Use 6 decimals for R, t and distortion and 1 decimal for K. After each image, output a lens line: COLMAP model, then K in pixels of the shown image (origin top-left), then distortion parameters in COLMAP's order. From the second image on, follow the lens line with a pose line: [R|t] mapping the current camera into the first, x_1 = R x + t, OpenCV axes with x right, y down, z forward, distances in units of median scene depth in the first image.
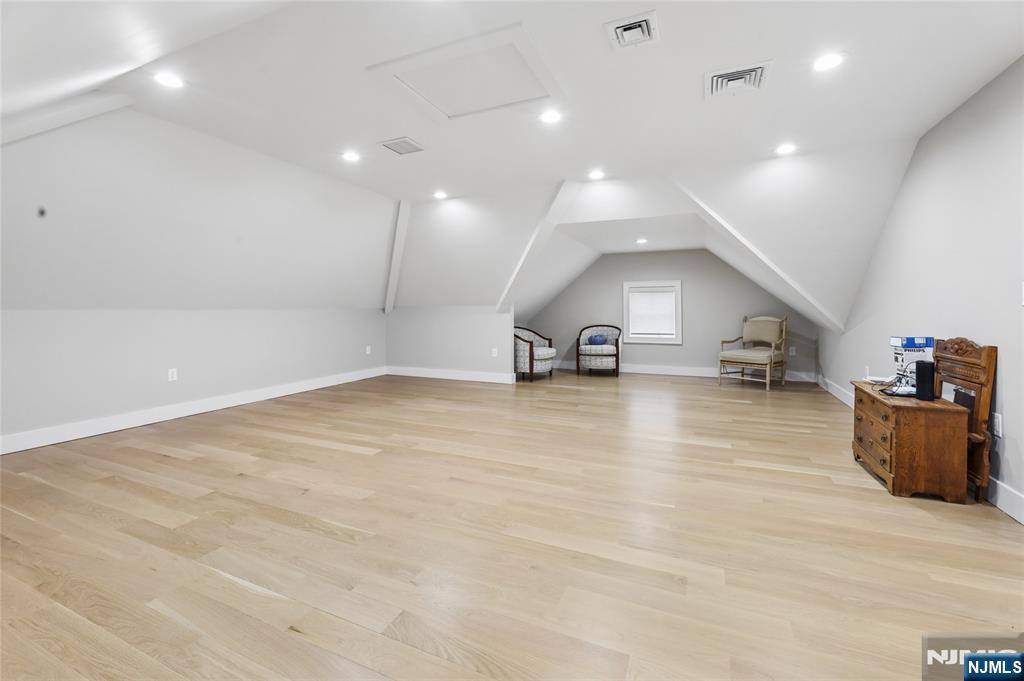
lens RADIAL K [[425.8, 0, 508.5], [0, 425.8, 305.6], [0, 0, 1]] dist [-0.000670, -0.000145]
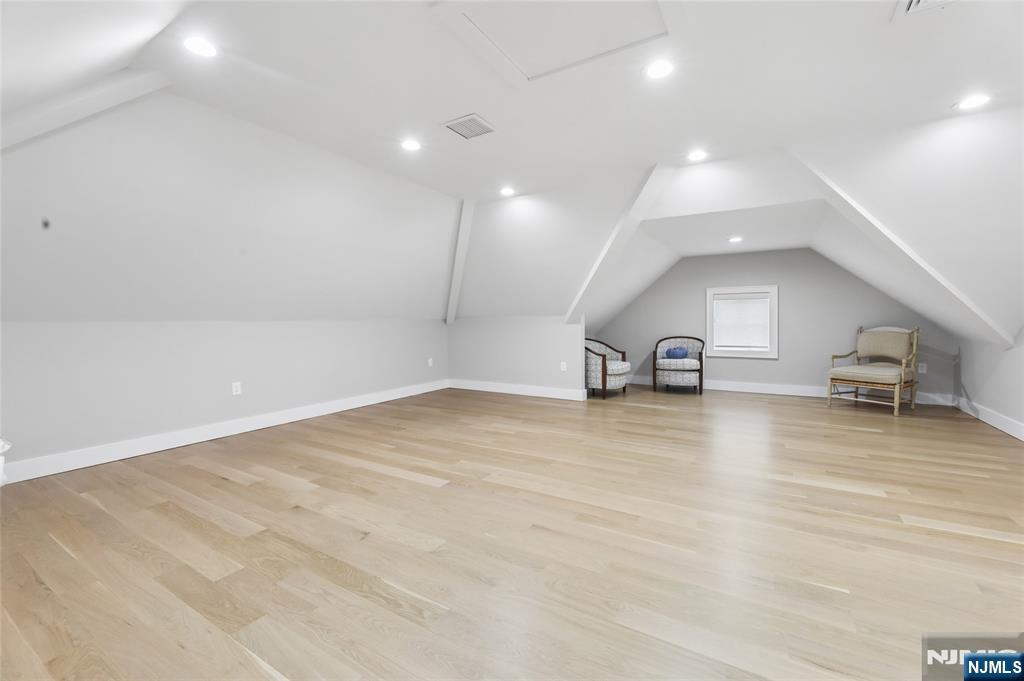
lens RADIAL K [[429.5, 0, 509.1], [0, 429.5, 331.5], [0, 0, 1]] dist [0.001398, 0.000134]
pose [[0.991342, -0.000688, -0.131307, -0.038105], [0.005440, 0.999343, 0.035834, 0.000977], [0.131196, -0.036238, 0.990694, 0.097002]]
